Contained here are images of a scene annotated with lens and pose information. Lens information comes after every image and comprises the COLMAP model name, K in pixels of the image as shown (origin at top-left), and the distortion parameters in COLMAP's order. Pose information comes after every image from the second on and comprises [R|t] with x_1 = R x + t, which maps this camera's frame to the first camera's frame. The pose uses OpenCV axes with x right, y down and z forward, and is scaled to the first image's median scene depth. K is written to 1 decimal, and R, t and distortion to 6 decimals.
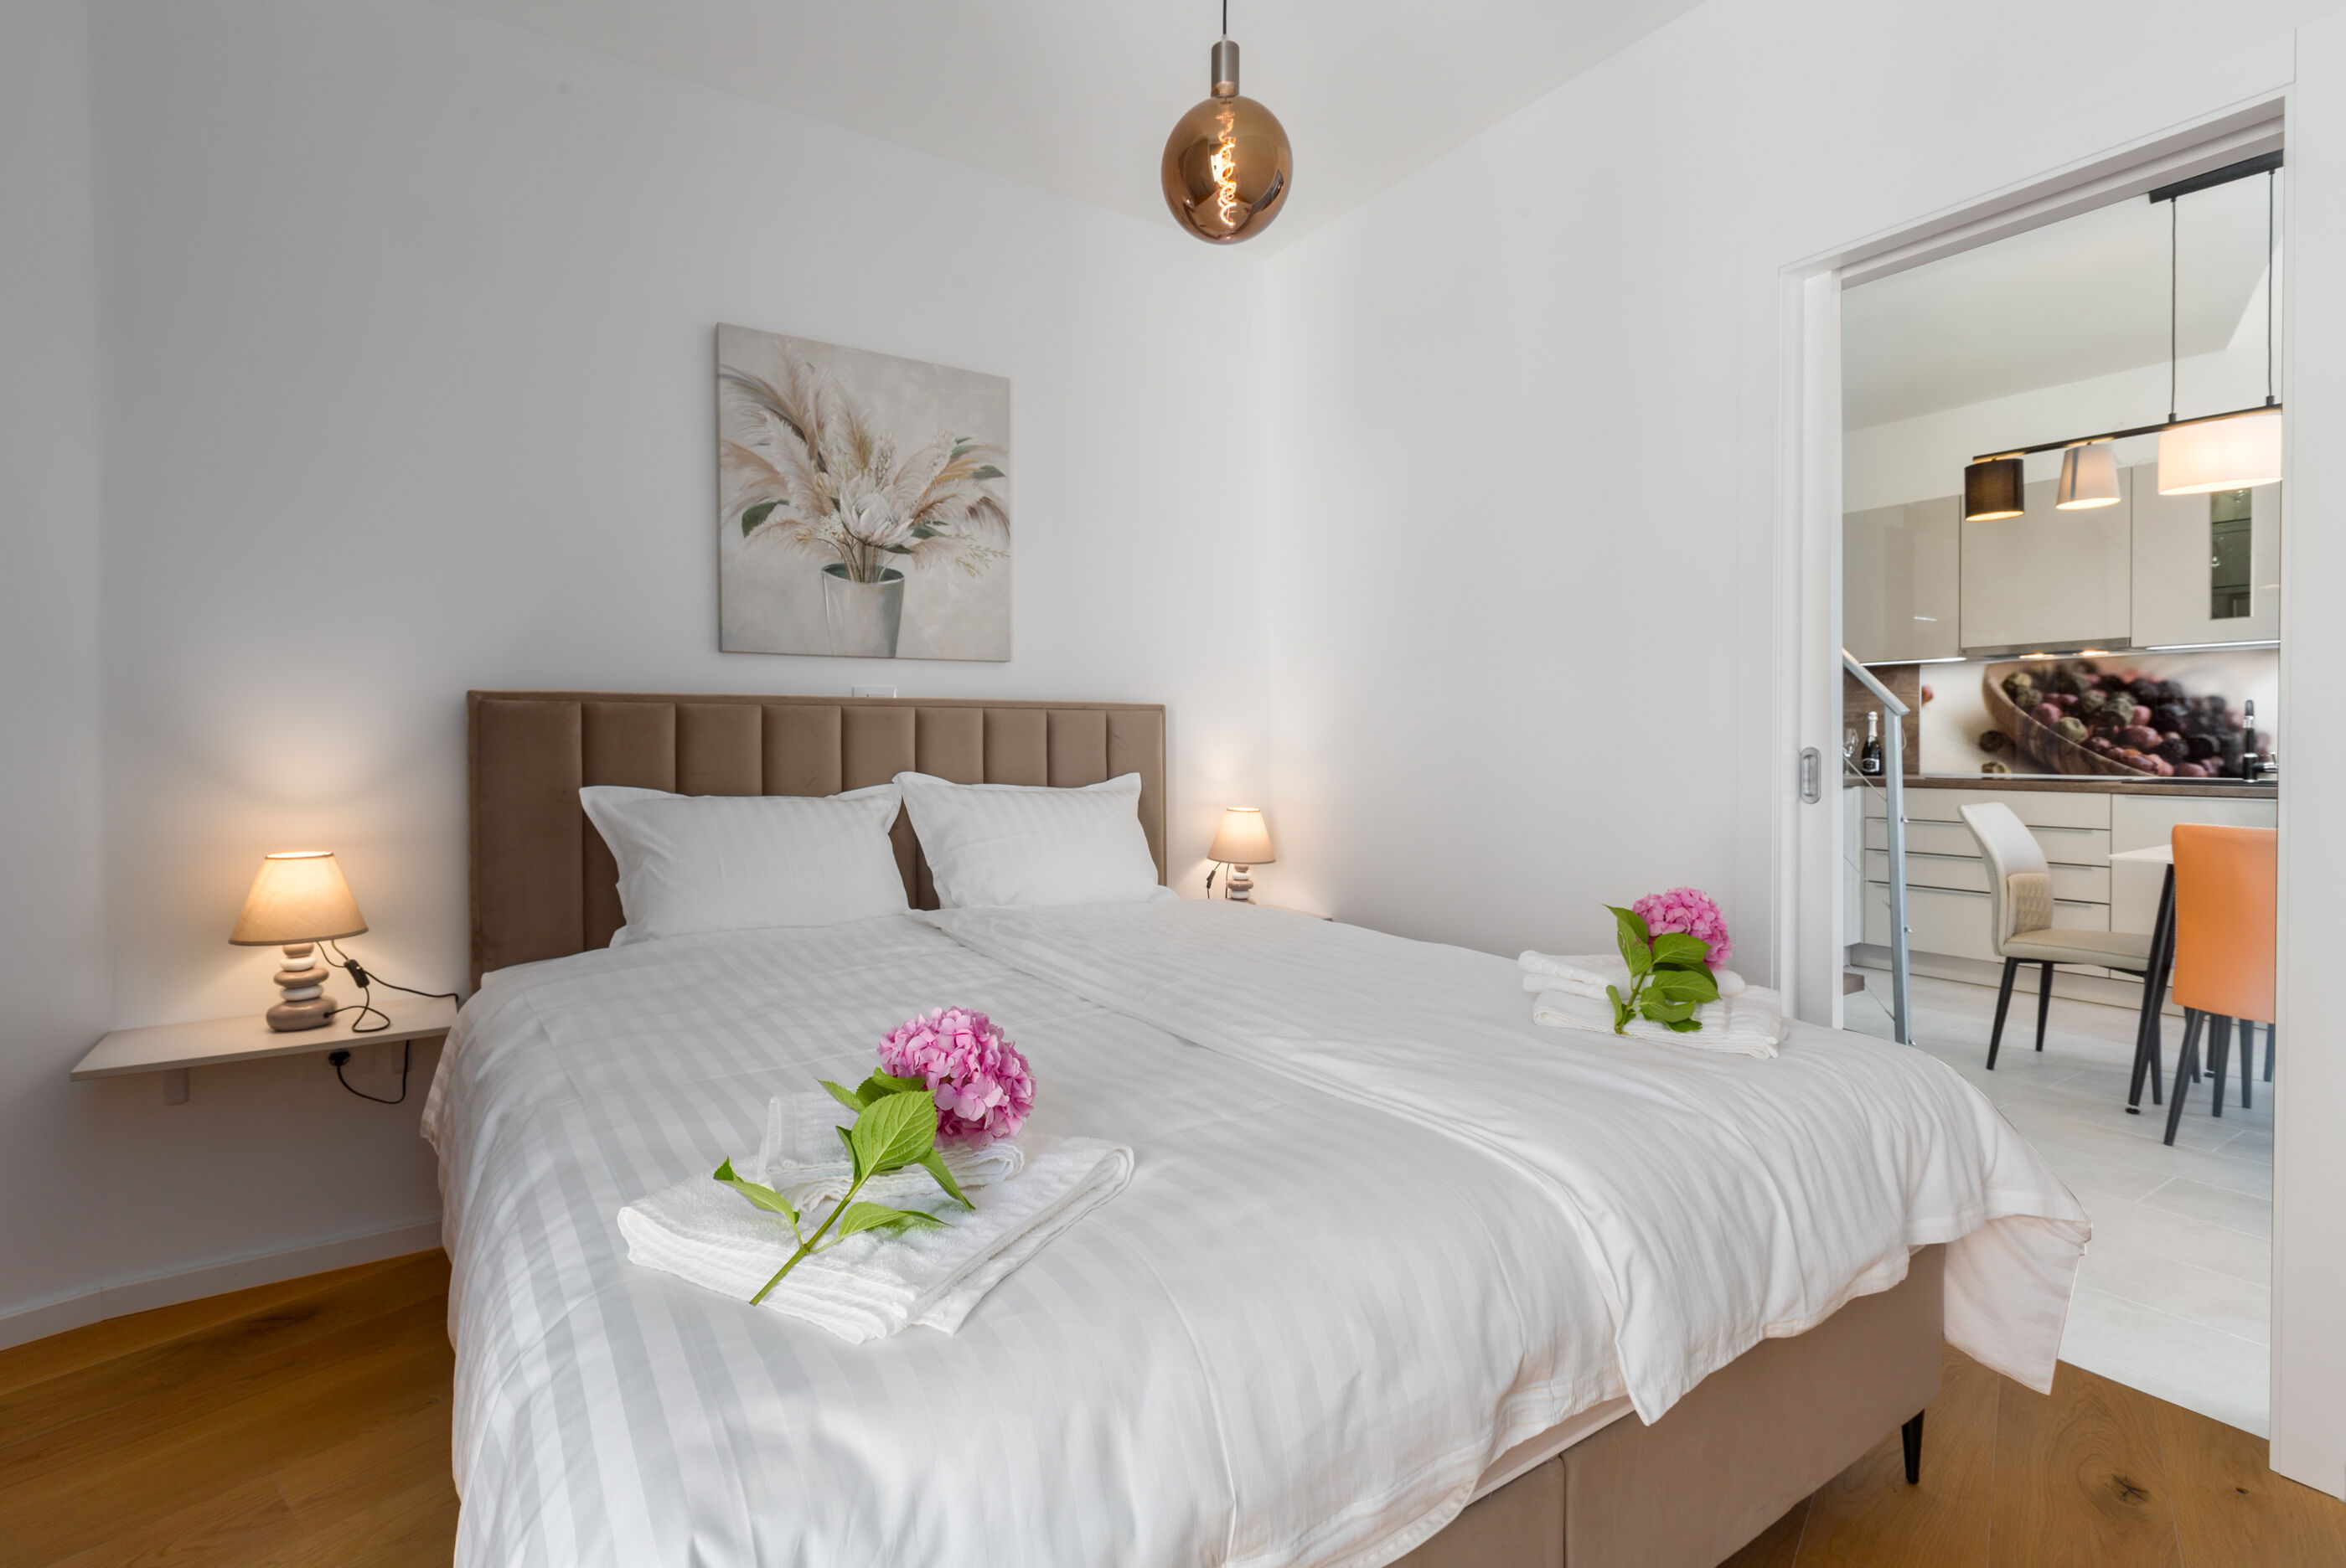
lens RADIAL K [[1071.9, 0, 1116.7], [0, 1071.9, 748.4], [0, 0, 1]] dist [0.005403, -0.002118]
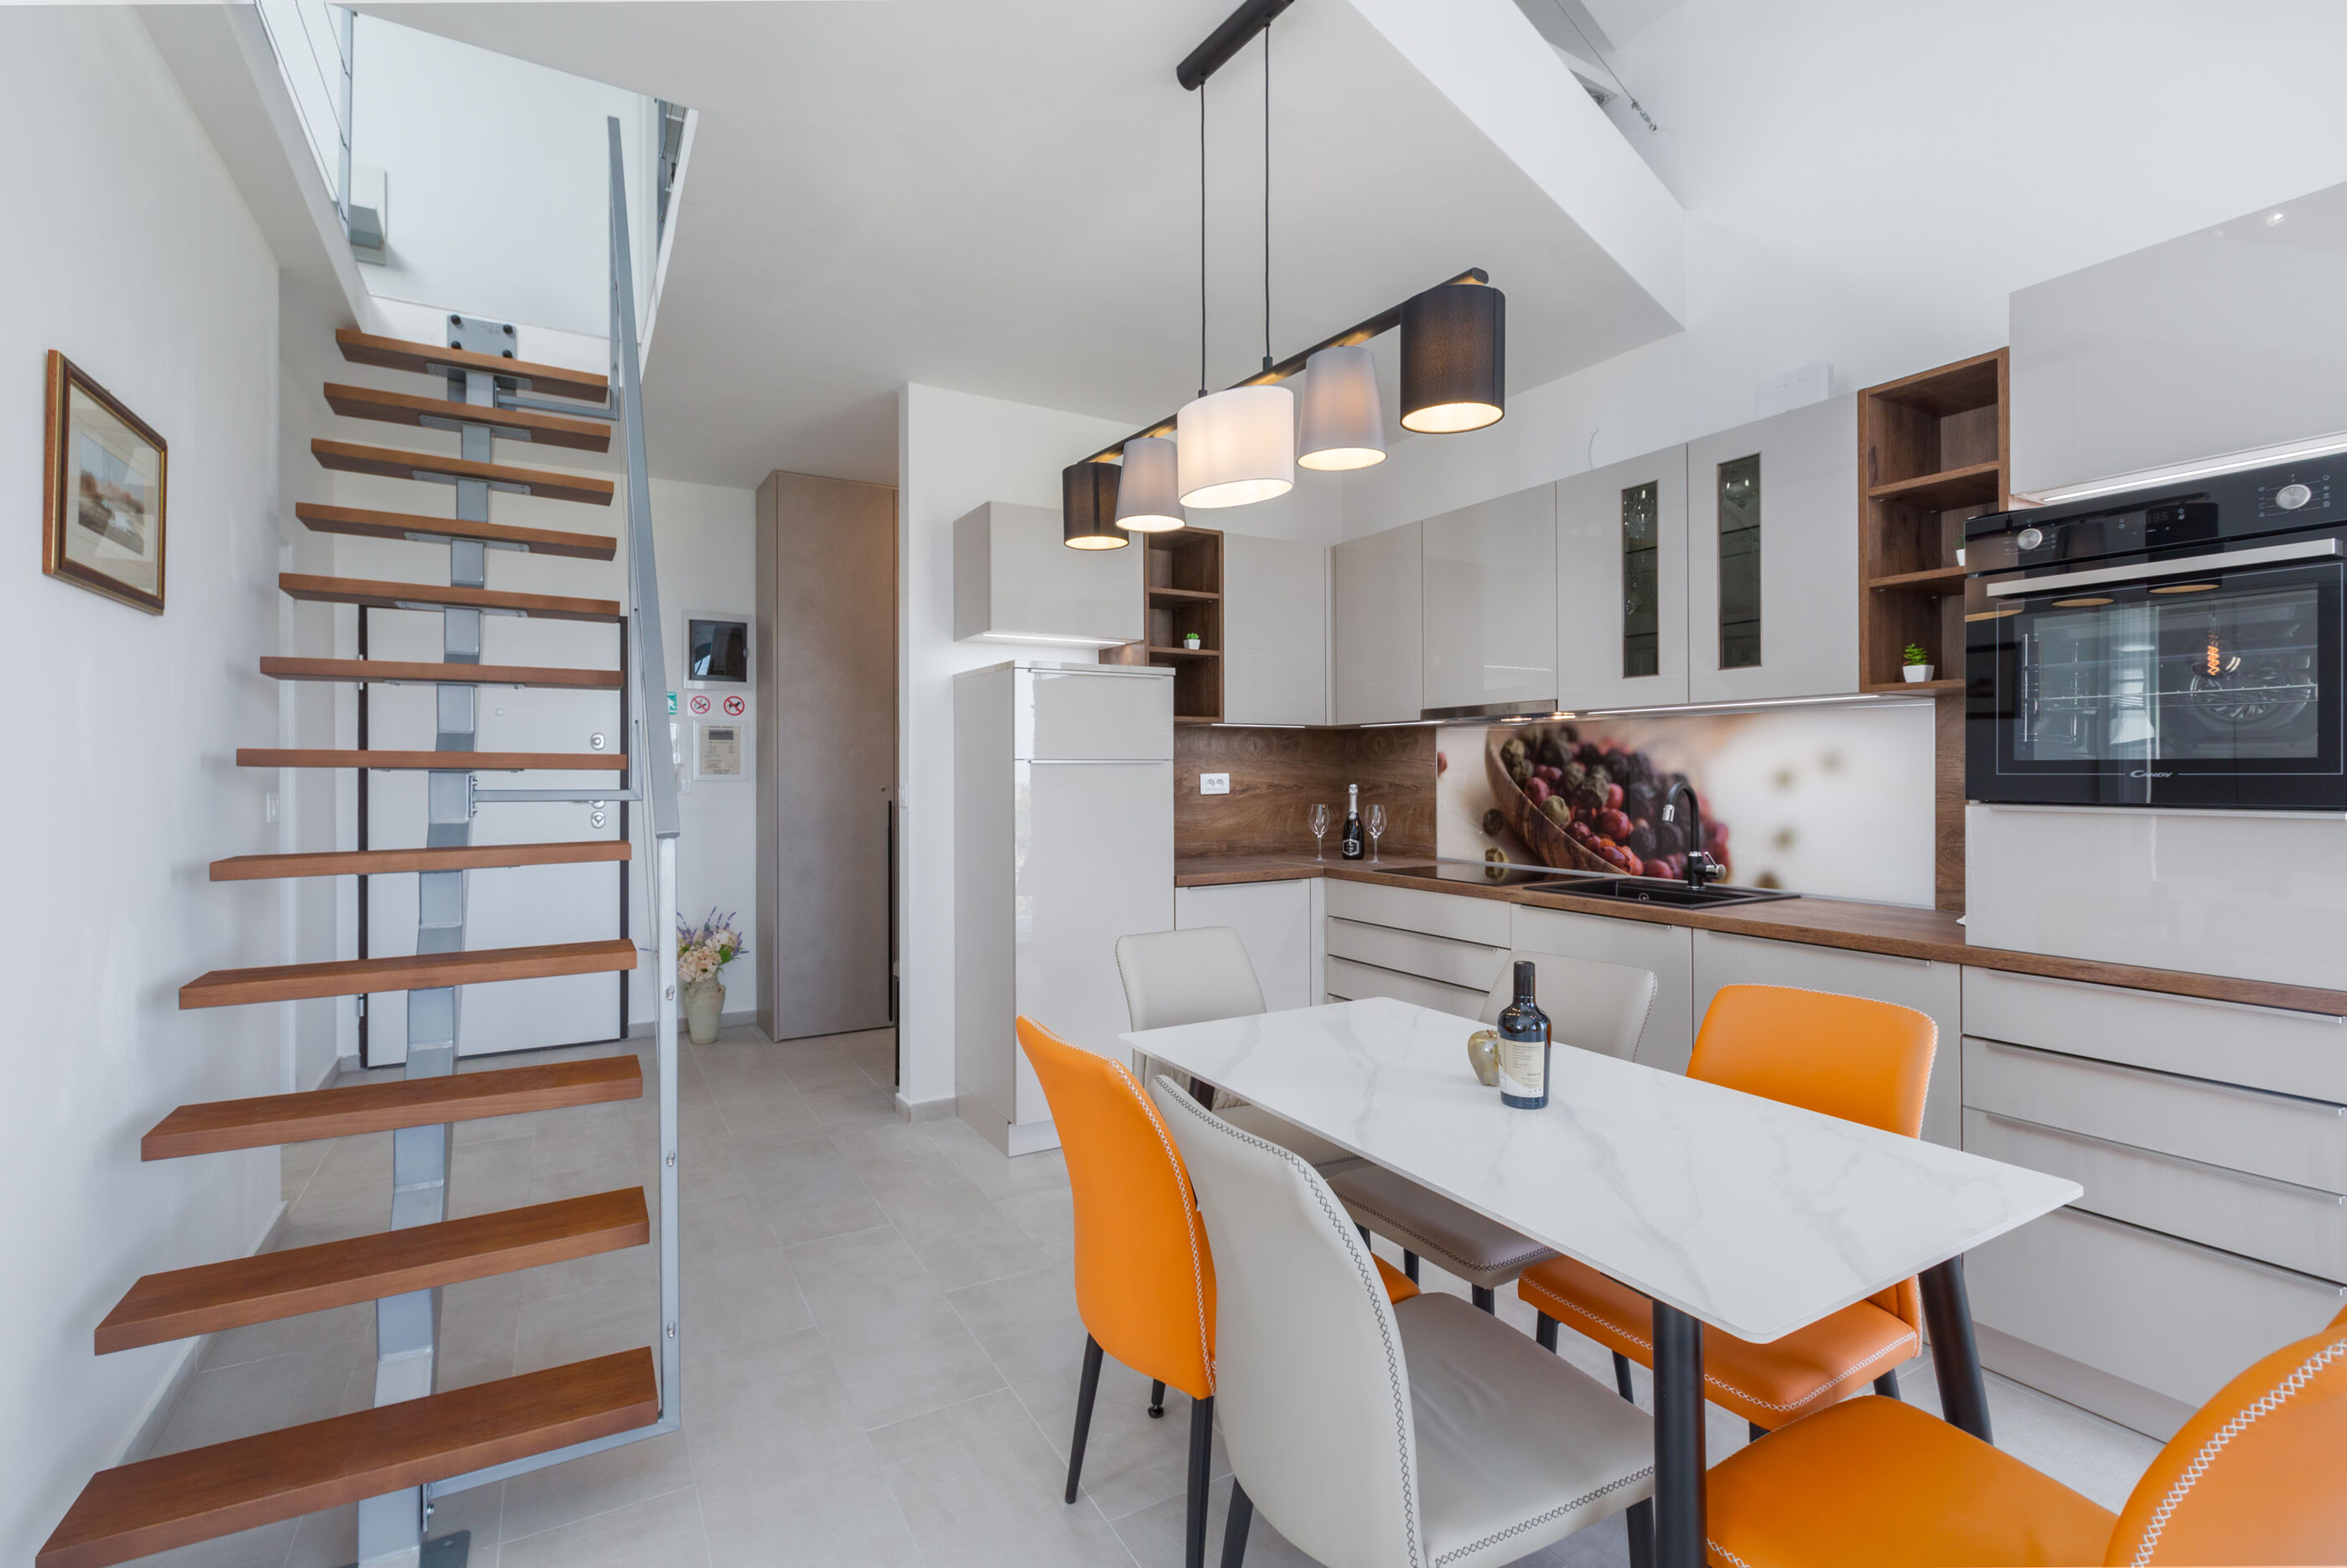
lens RADIAL K [[1072.4, 0, 1118.4], [0, 1072.4, 776.3], [0, 0, 1]] dist [0.005403, -0.002118]
pose [[0.999371, 0.000053, -0.035468, 0.629429], [-0.000403, 0.999951, -0.009850, -0.037564], [0.035465, 0.009858, 0.999322, 0.213379]]
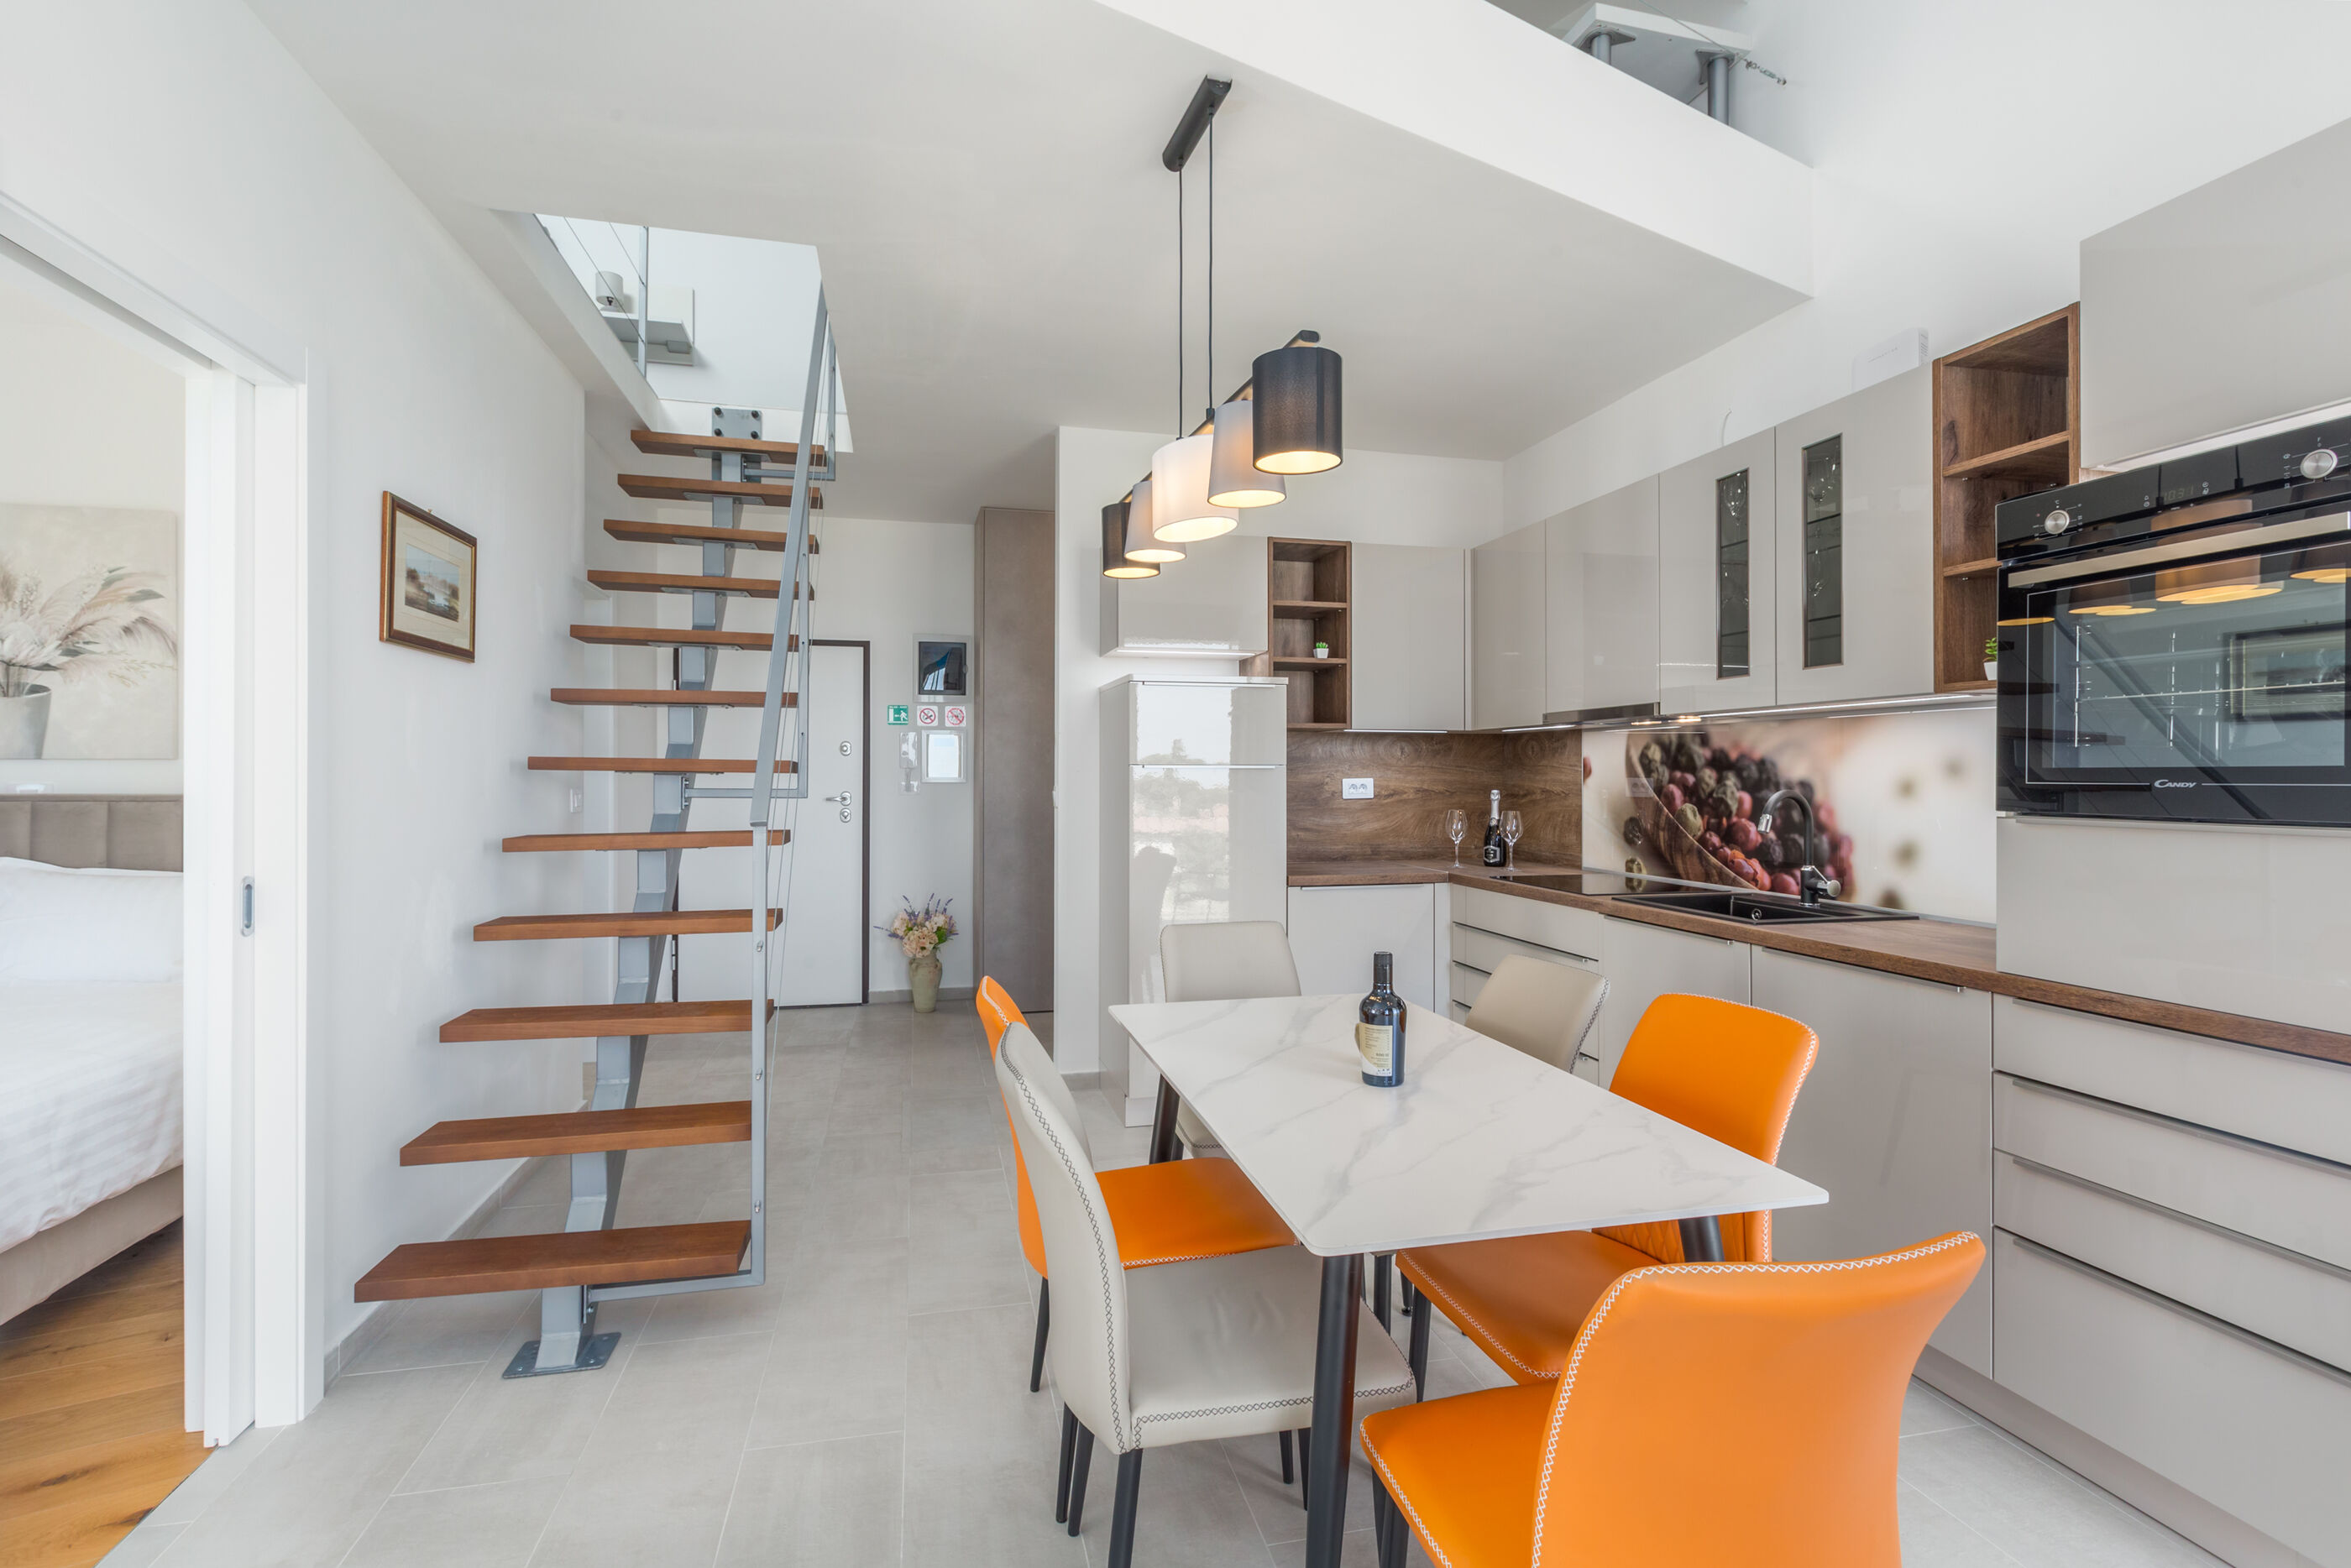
lens RADIAL K [[1074.2, 0, 1091.7], [0, 1074.2, 781.3], [0, 0, 1]] dist [0.005403, -0.002118]
pose [[0.940487, 0.005432, -0.339787, 0.795798], [-0.008464, 0.999936, -0.007442, -0.037619], [0.339725, 0.009875, 0.940473, 0.169729]]
